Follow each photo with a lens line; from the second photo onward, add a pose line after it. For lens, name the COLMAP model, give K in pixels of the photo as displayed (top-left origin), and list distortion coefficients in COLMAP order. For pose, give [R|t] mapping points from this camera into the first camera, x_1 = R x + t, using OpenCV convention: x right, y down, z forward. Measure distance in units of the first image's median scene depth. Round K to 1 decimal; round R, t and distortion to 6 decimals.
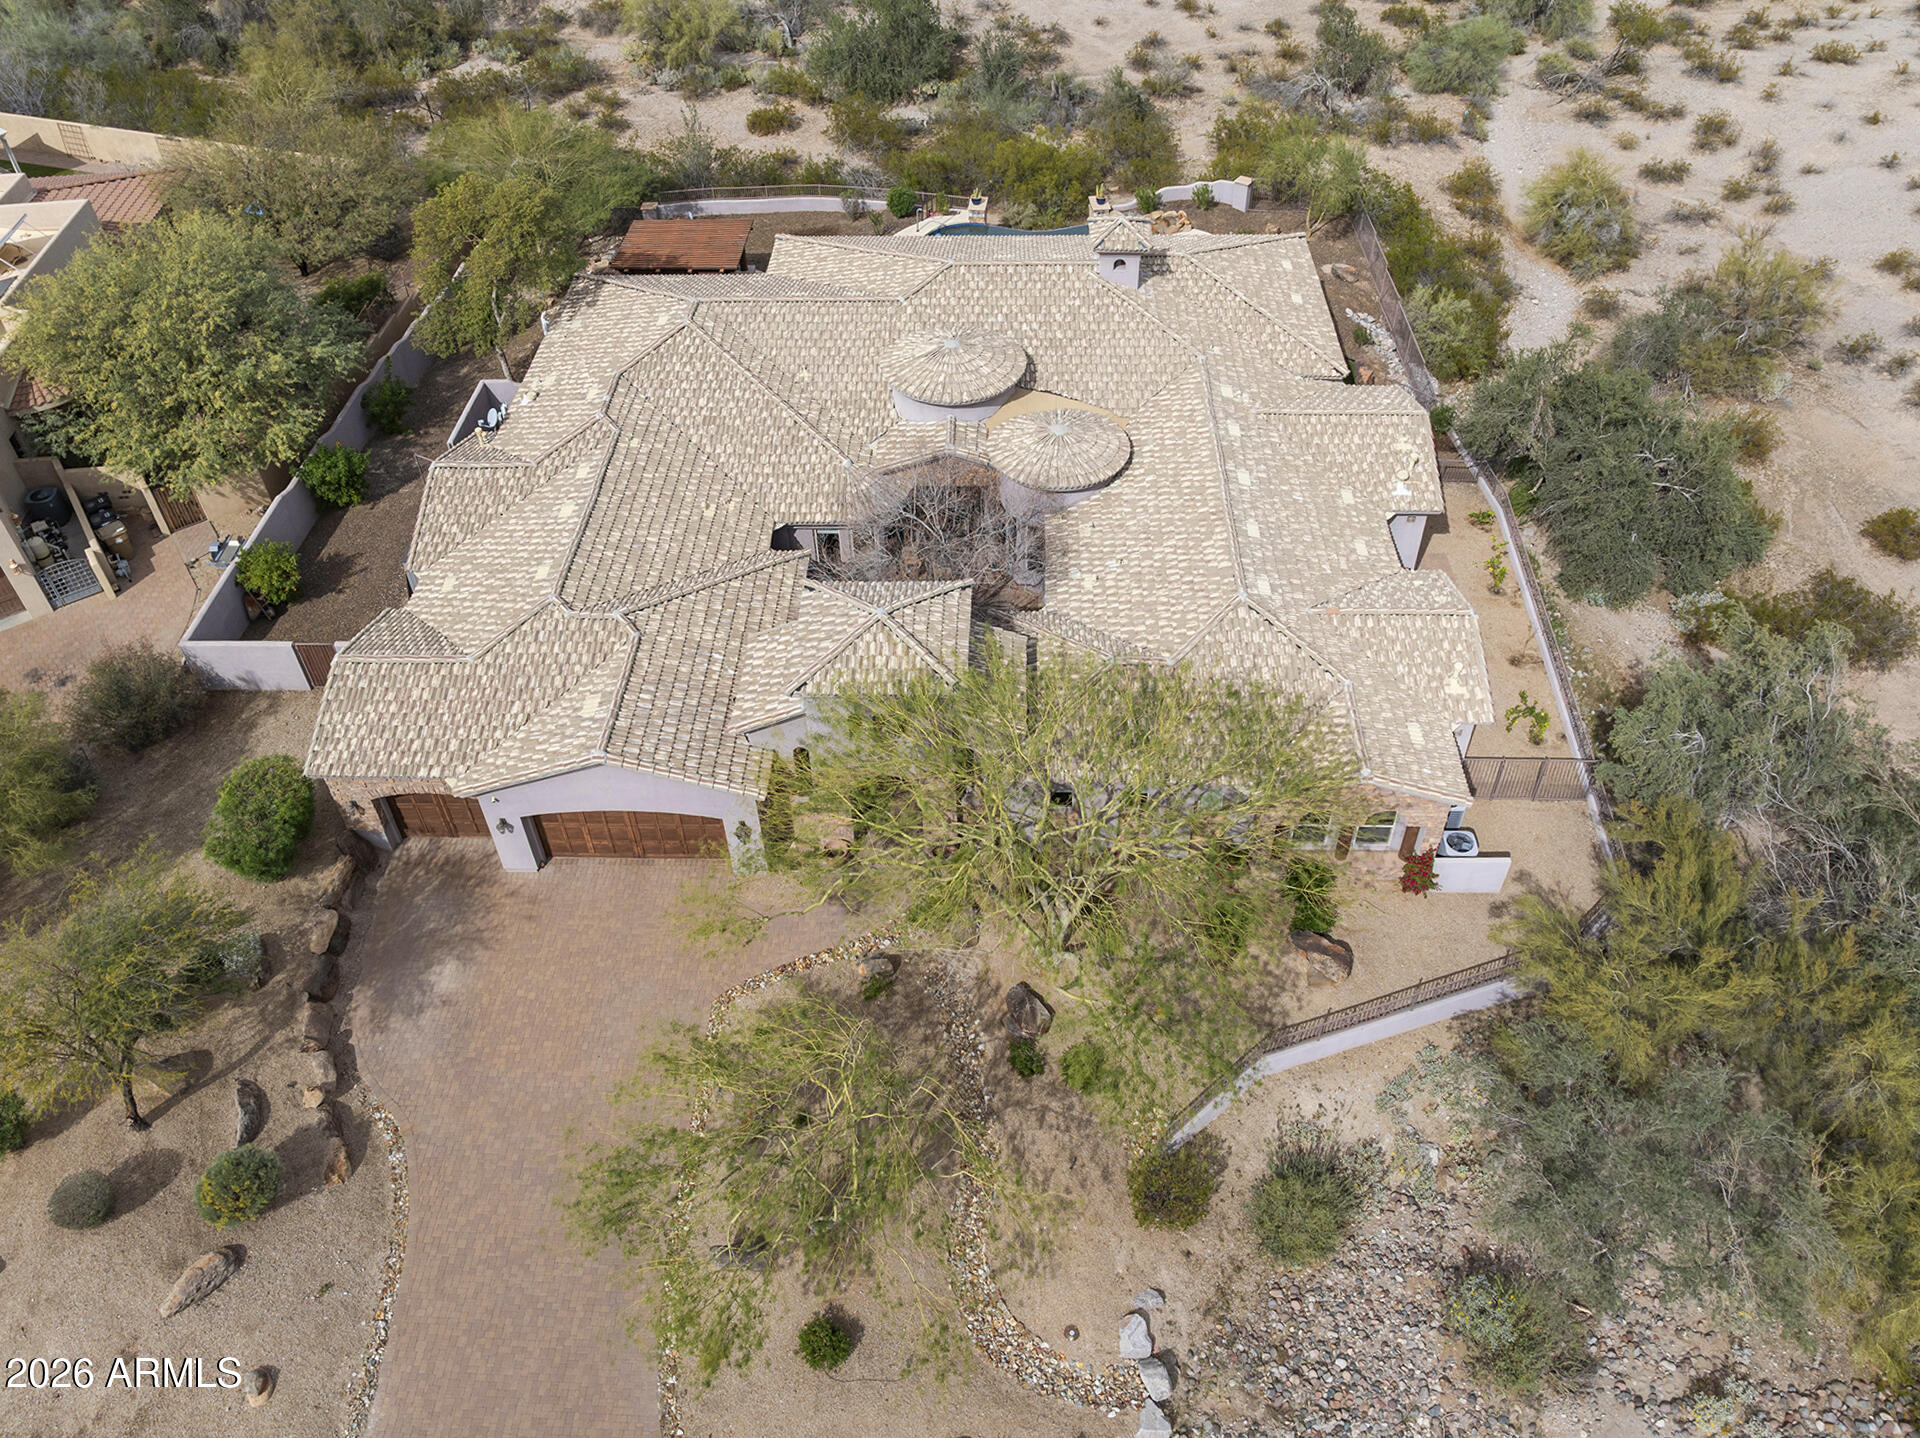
lens RADIAL K [[1450.0, 0, 960.0], [0, 1450.0, 719.0], [0, 0, 1]] dist [-0.031692, -0.002837]
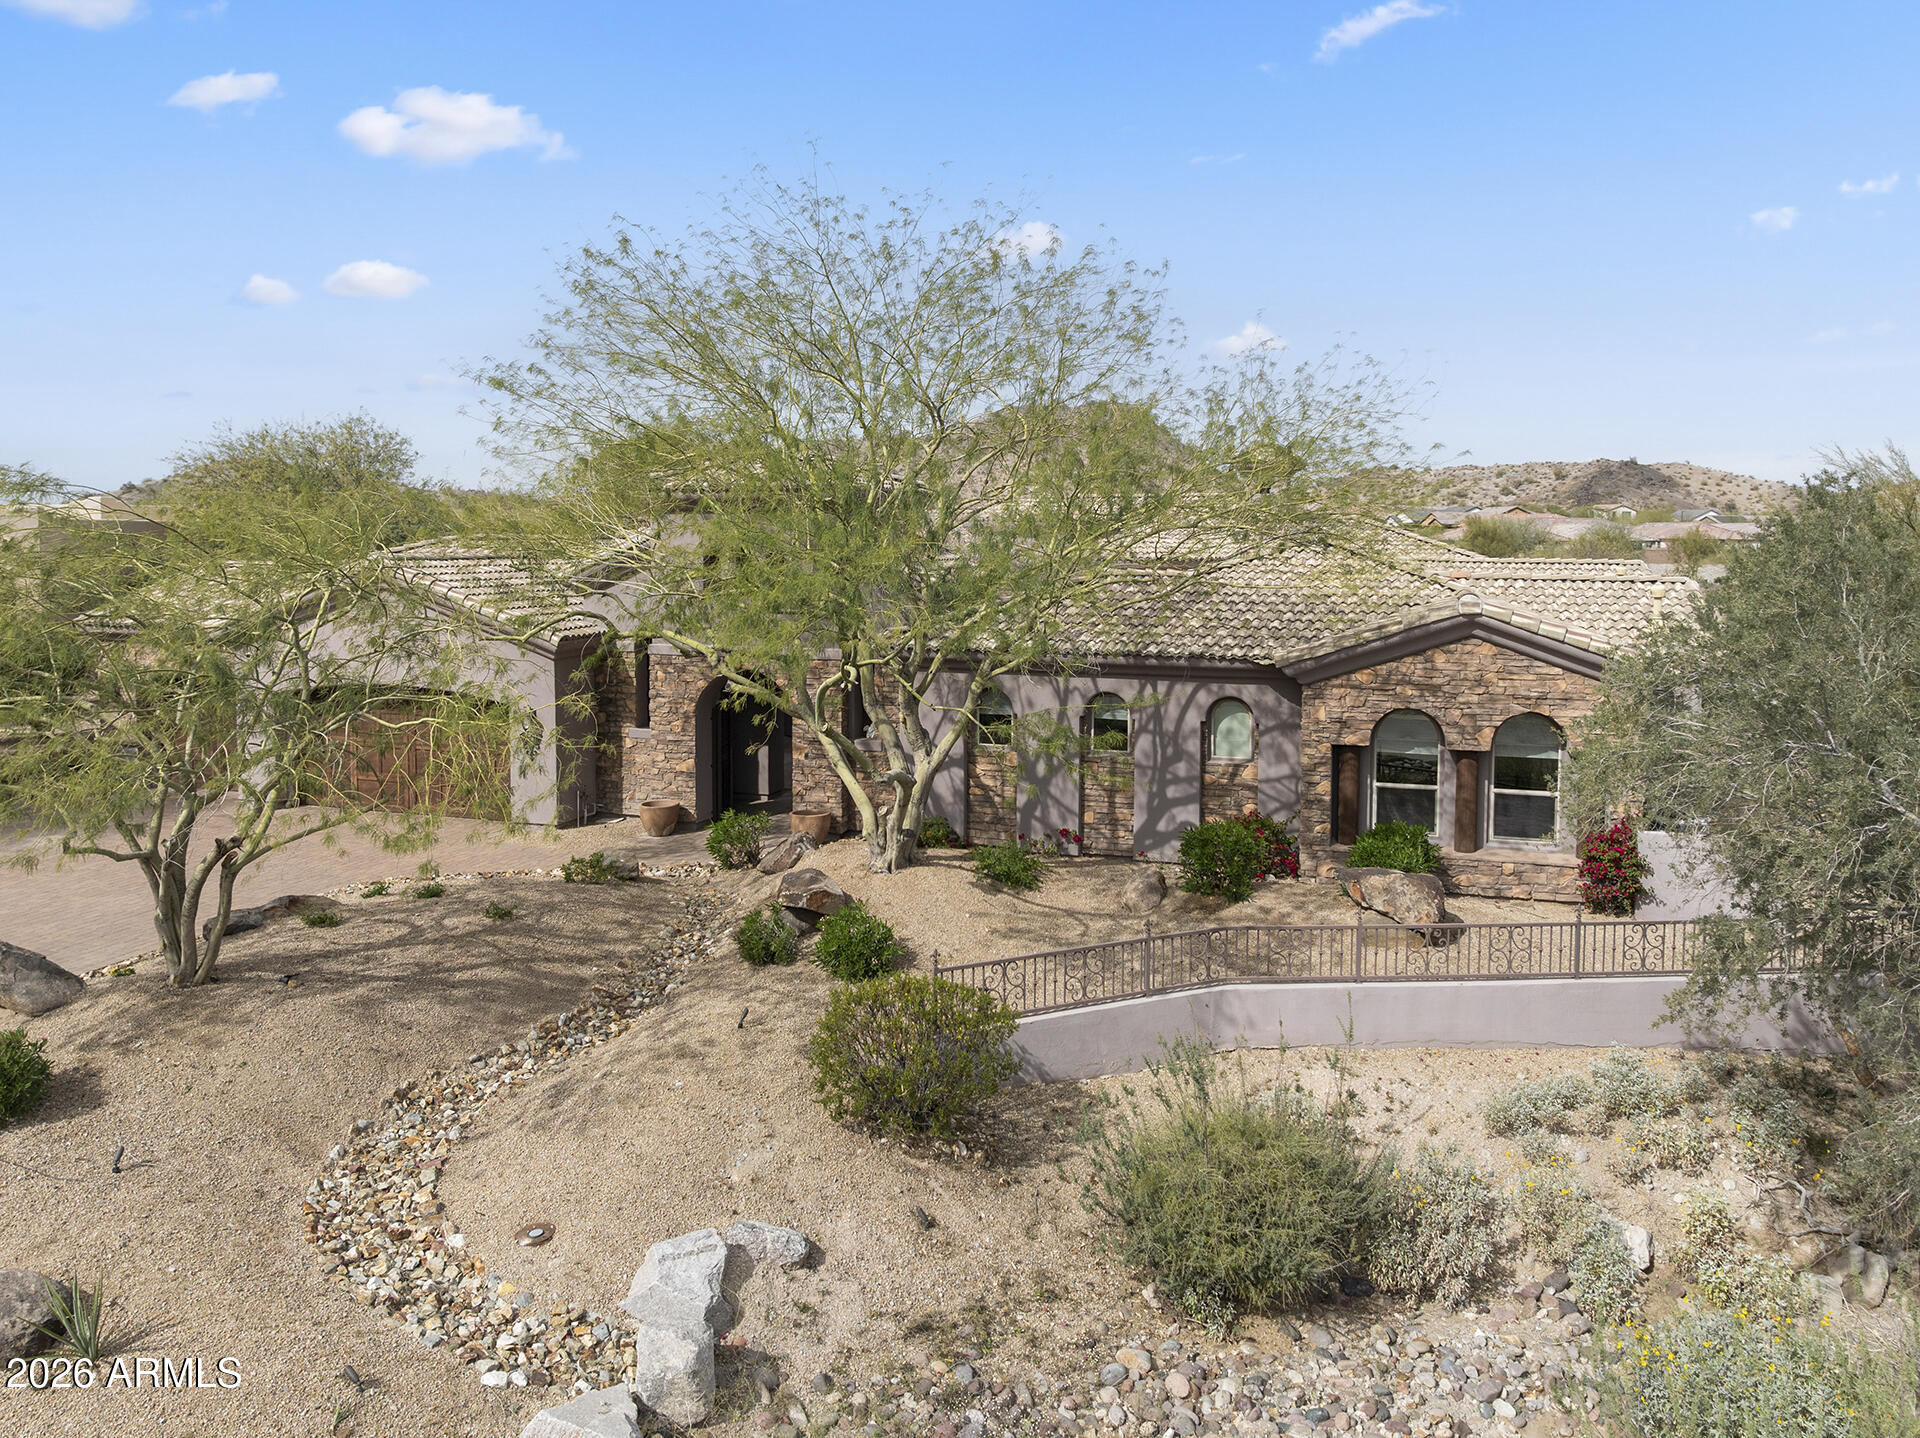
lens RADIAL K [[1396.6, 0, 960.0], [0, 1396.6, 719.0], [0, 0, 1]] dist [-0.034500, -0.005063]
pose [[0.961201, 0.060690, -0.269089, 0.159382], [-0.207238, 0.802692, -0.559229, 0.288124], [0.182057, 0.593297, 0.784126, 0.378247]]
